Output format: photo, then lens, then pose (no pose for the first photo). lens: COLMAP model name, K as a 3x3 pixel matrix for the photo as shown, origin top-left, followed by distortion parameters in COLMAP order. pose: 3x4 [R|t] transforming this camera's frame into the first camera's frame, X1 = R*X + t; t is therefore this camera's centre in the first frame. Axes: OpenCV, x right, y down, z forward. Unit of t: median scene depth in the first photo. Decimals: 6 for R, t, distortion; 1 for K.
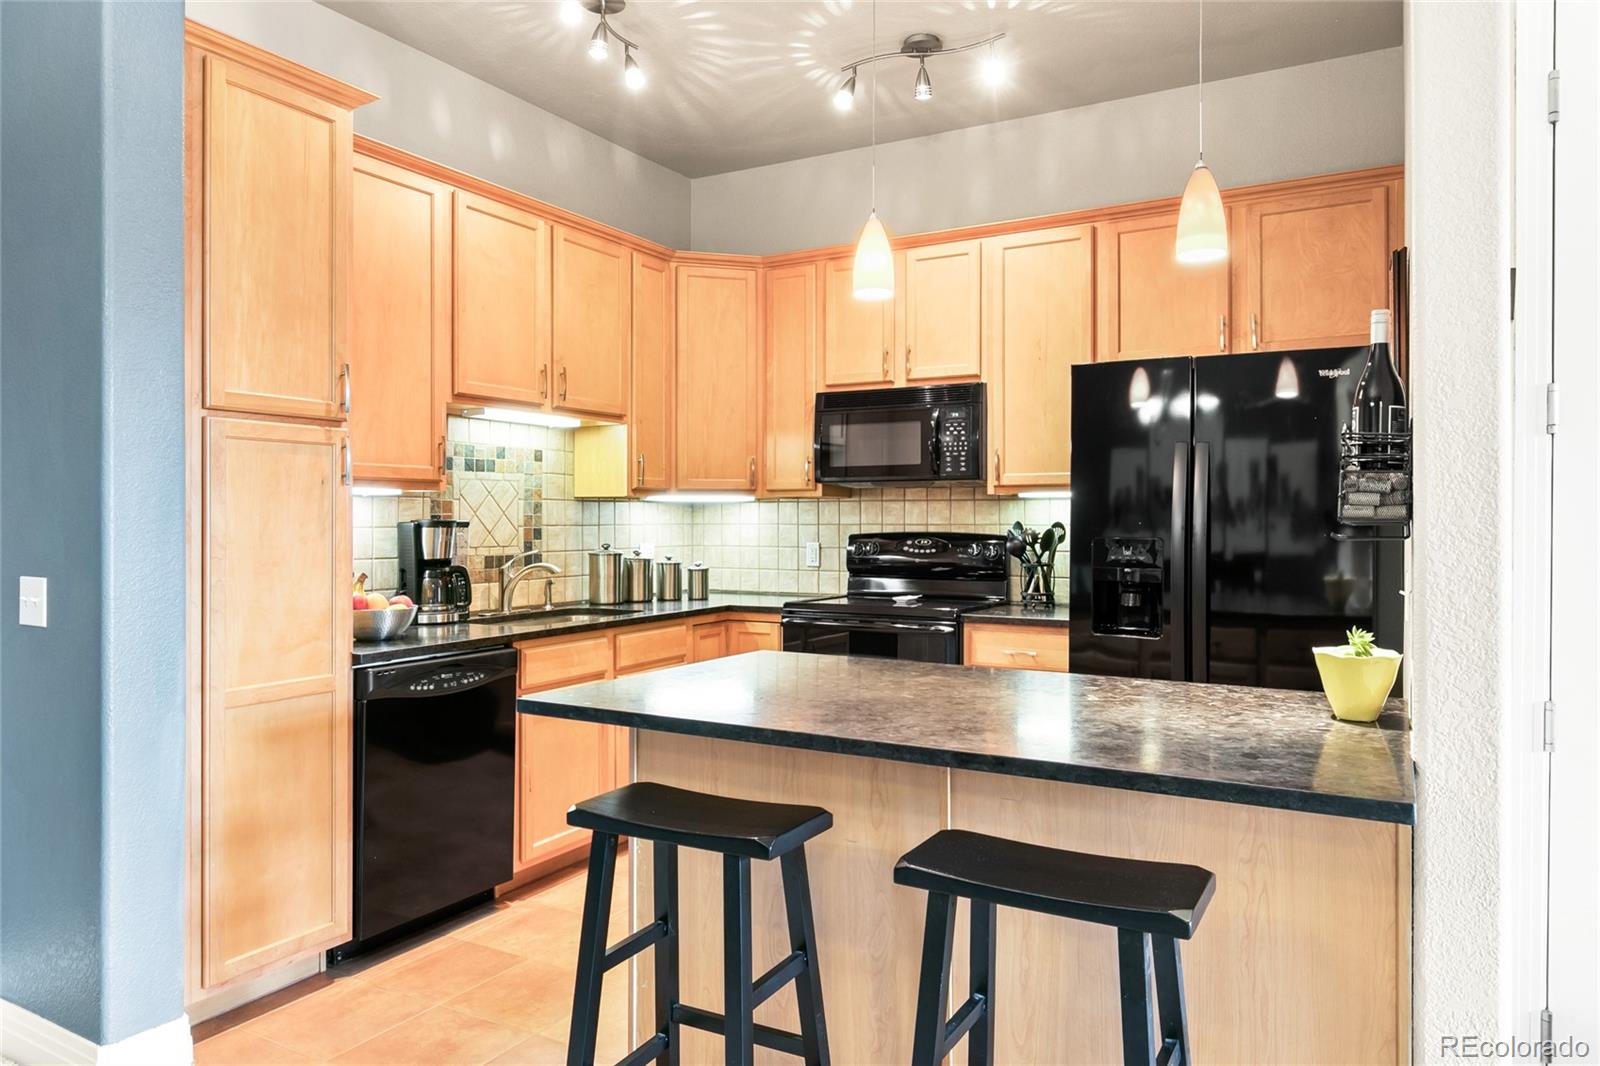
lens RADIAL K [[1062.0, 0, 788.1], [0, 1062.0, 523.2], [0, 0, 1]] dist [-0.000547, -0.000512]
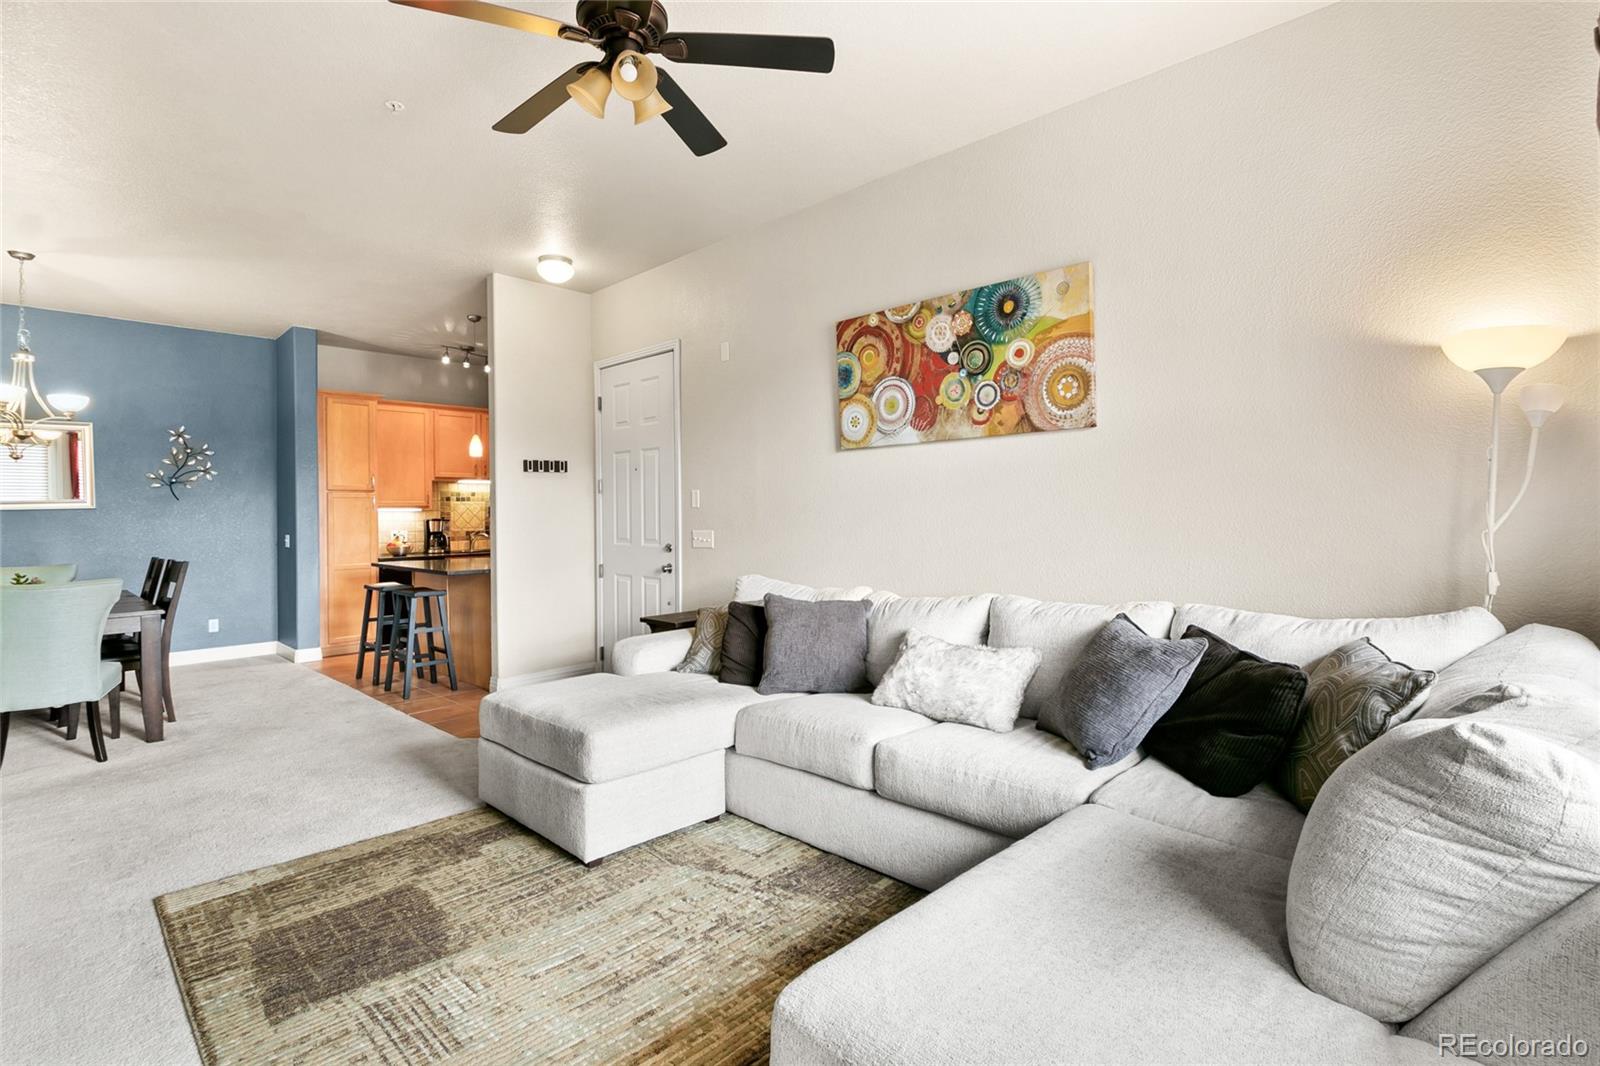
lens RADIAL K [[745.2, 0, 789.2], [0, 745.2, 521.5], [0, 0, 1]] dist [-0.001813, -0.000454]
pose [[0.971092, -0.009983, -0.238496, 0.989563], [0.011208, 0.999930, 0.003782, 0.007384], [0.238441, -0.006346, 0.971136, -0.697814]]
